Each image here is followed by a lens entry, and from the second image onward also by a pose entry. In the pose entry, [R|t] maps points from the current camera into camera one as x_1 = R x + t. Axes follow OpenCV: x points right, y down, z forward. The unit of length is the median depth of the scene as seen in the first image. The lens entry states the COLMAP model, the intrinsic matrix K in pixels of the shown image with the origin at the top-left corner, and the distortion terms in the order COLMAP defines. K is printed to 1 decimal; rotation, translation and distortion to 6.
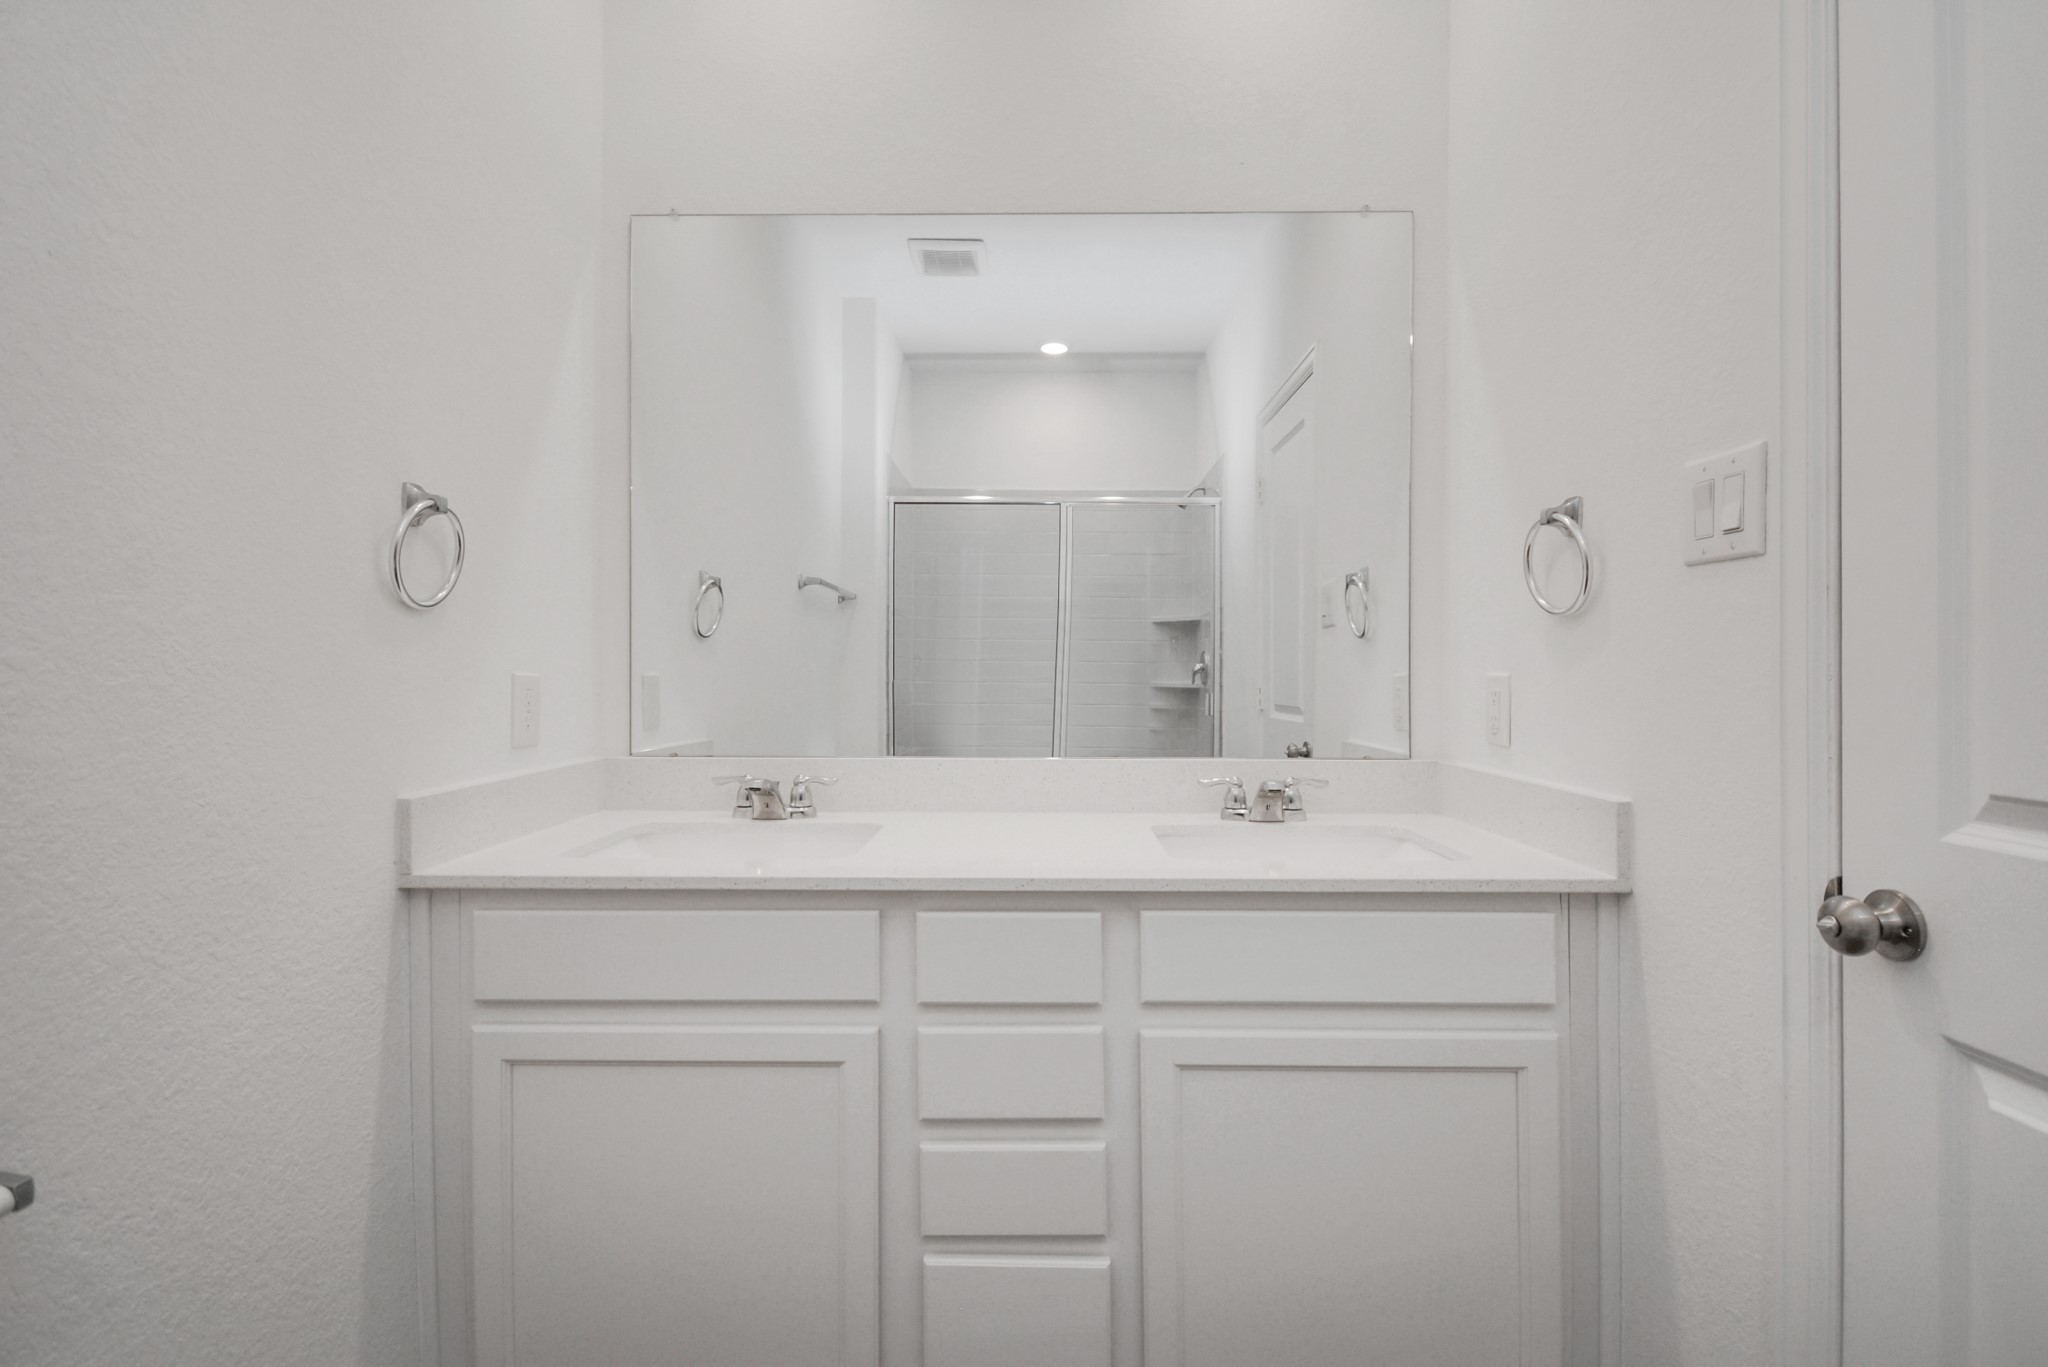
lens RADIAL K [[969.9, 0, 1024.0], [0, 969.9, 683.5], [0, 0, 1]] dist [0.016074, -0.000602]
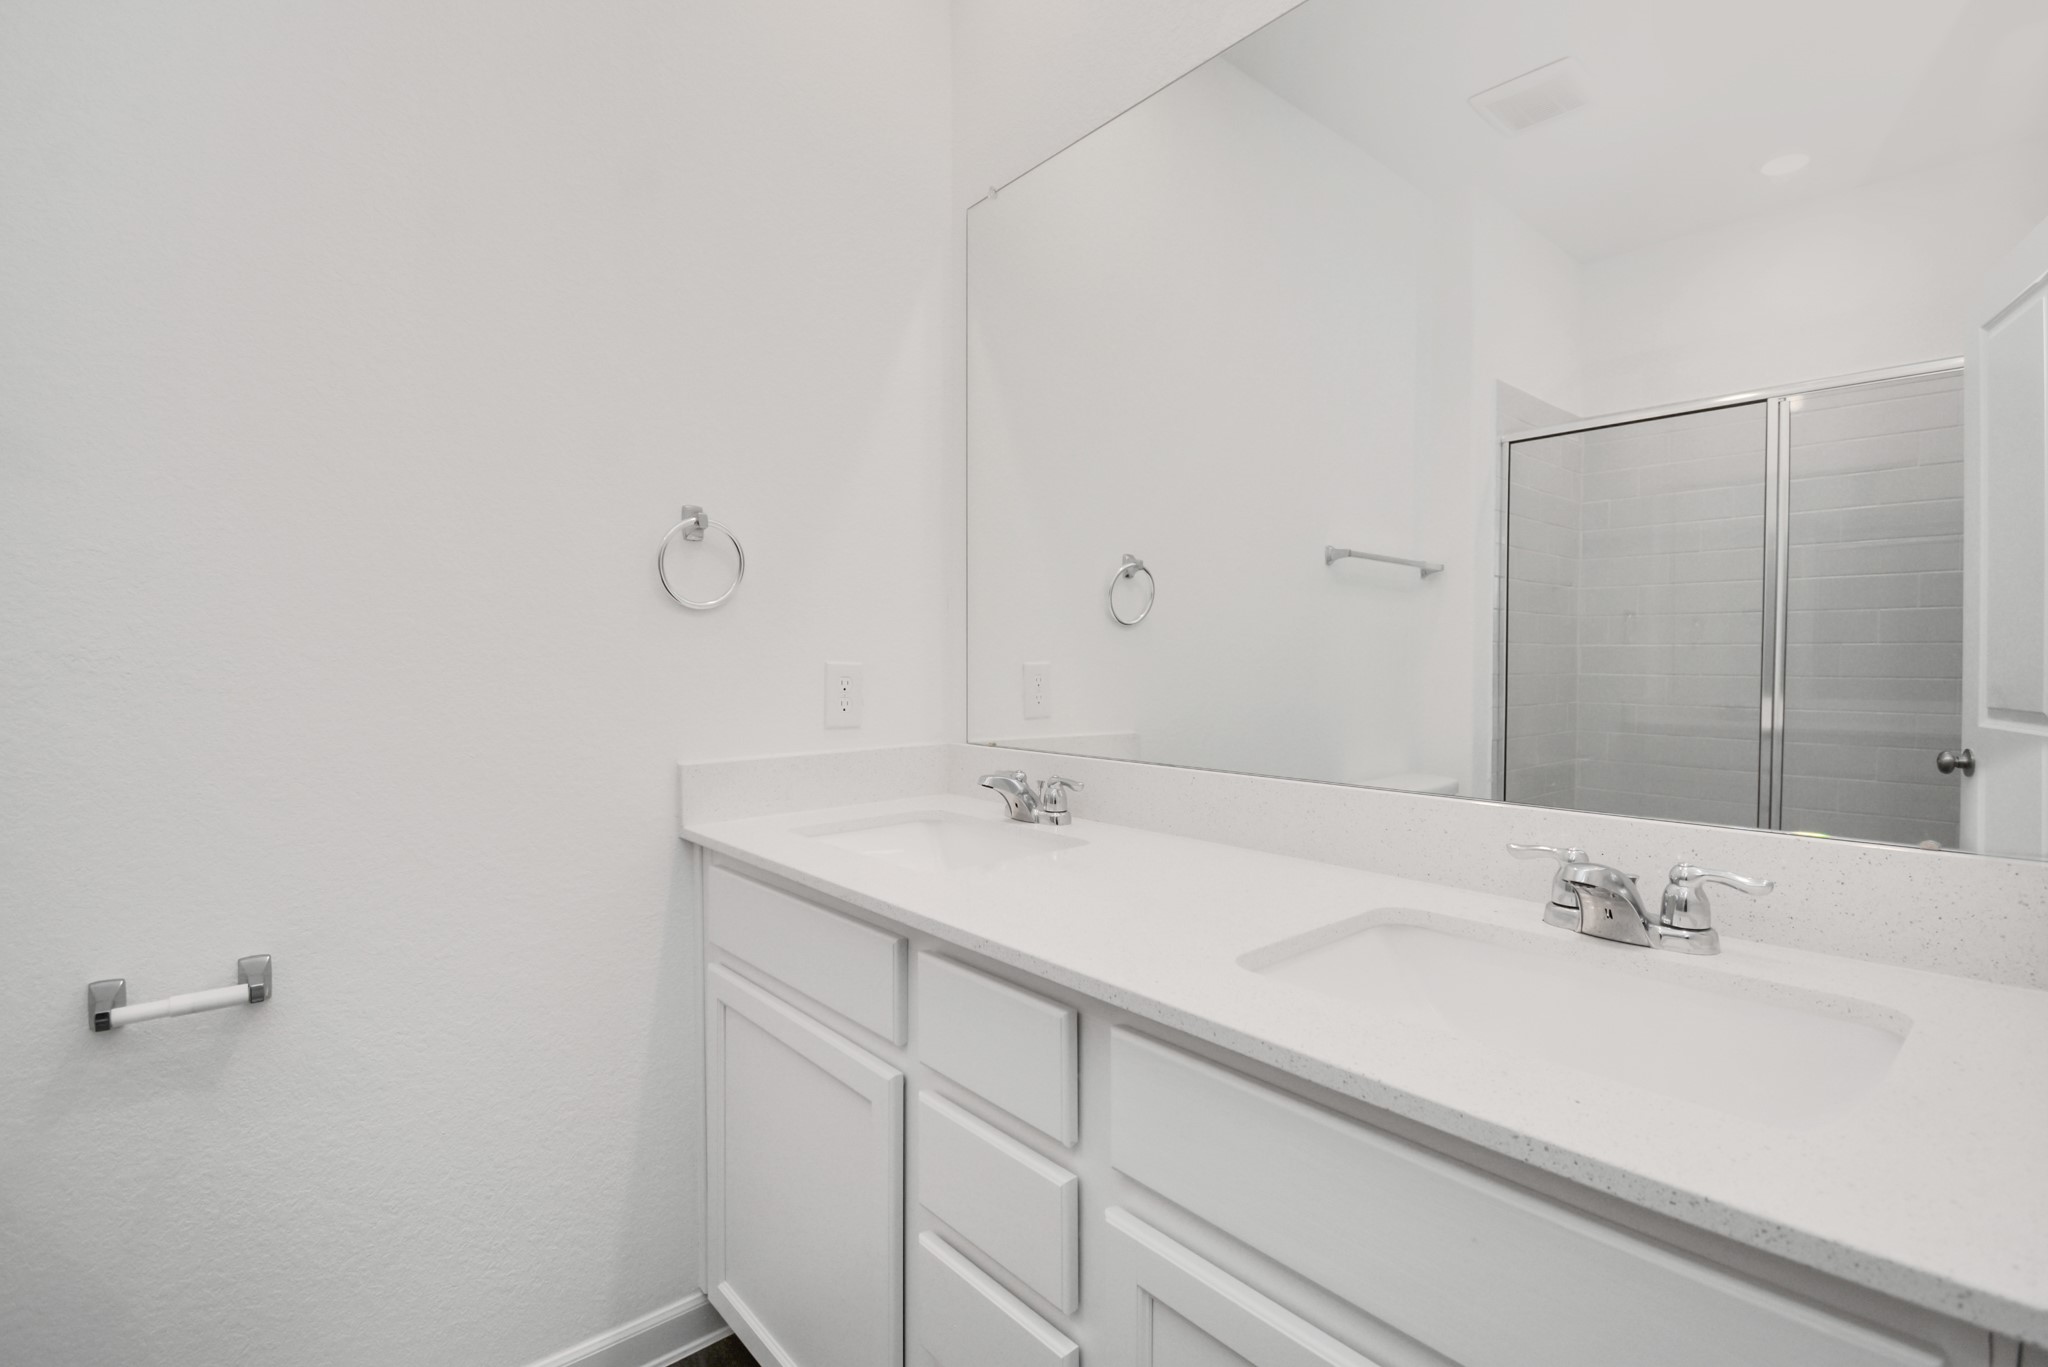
lens RADIAL K [[969.9, 0, 1024.0], [0, 969.9, 683.5], [0, 0, 1]] dist [0.016074, -0.000602]
pose [[0.661669, 0.013924, -0.749667, 0.459846], [-0.006923, 0.999898, 0.012461, -0.001694], [0.749764, -0.003056, 0.661698, 0.429545]]
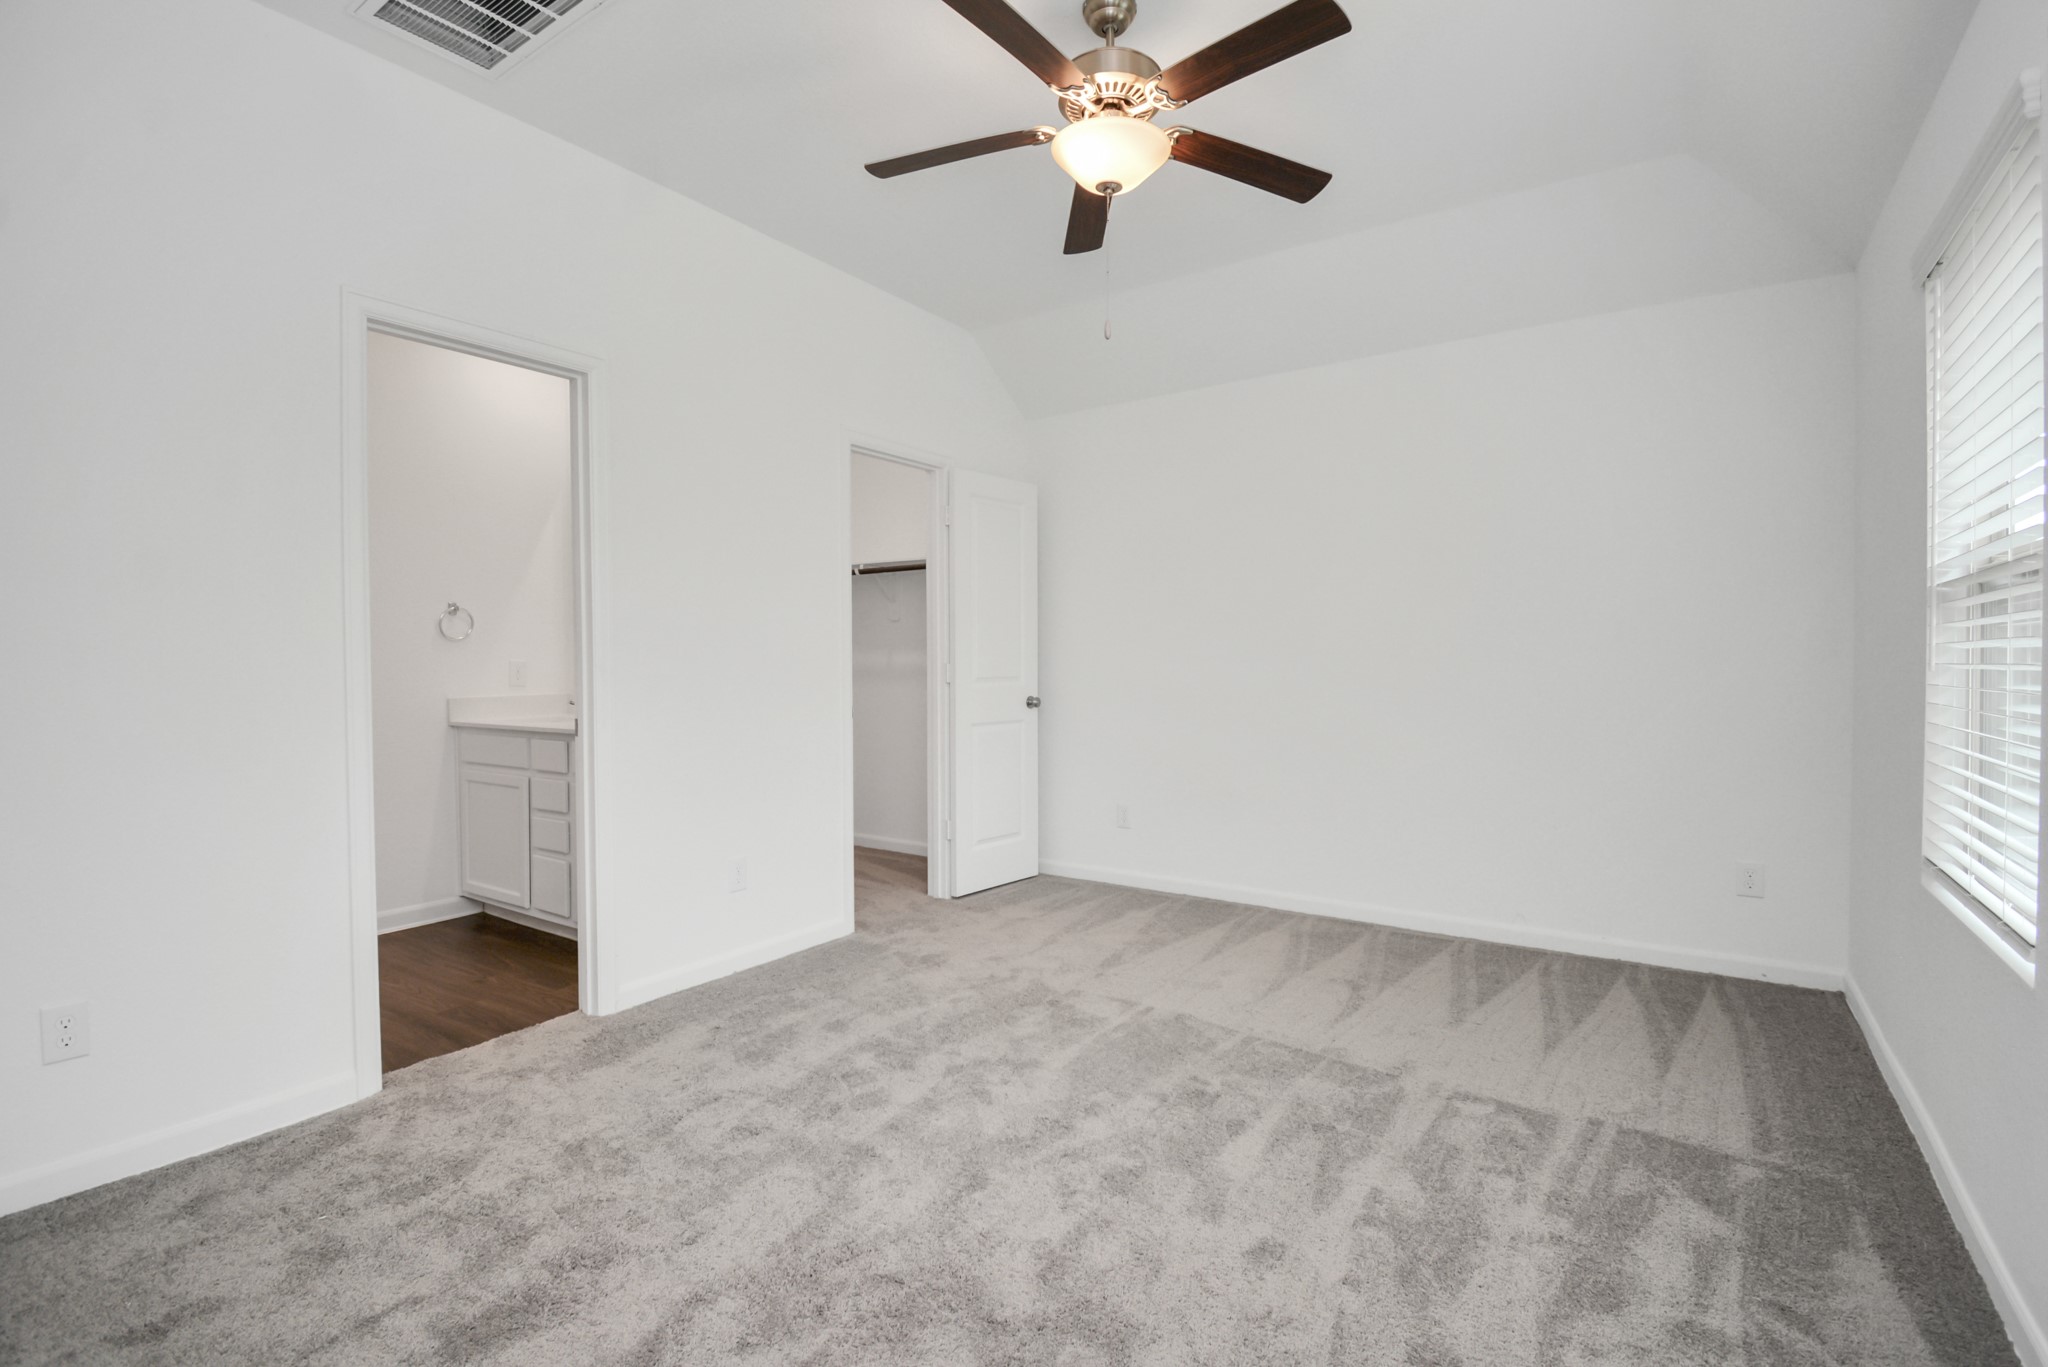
lens RADIAL K [[969.9, 0, 1024.0], [0, 969.9, 683.5], [0, 0, 1]] dist [0.016074, -0.000602]
pose [[0.827255, 0.012854, -0.561680, 2.310015], [-0.001526, 0.999786, 0.020632, -0.001167], [0.561825, -0.016211, 0.827097, -0.510347]]
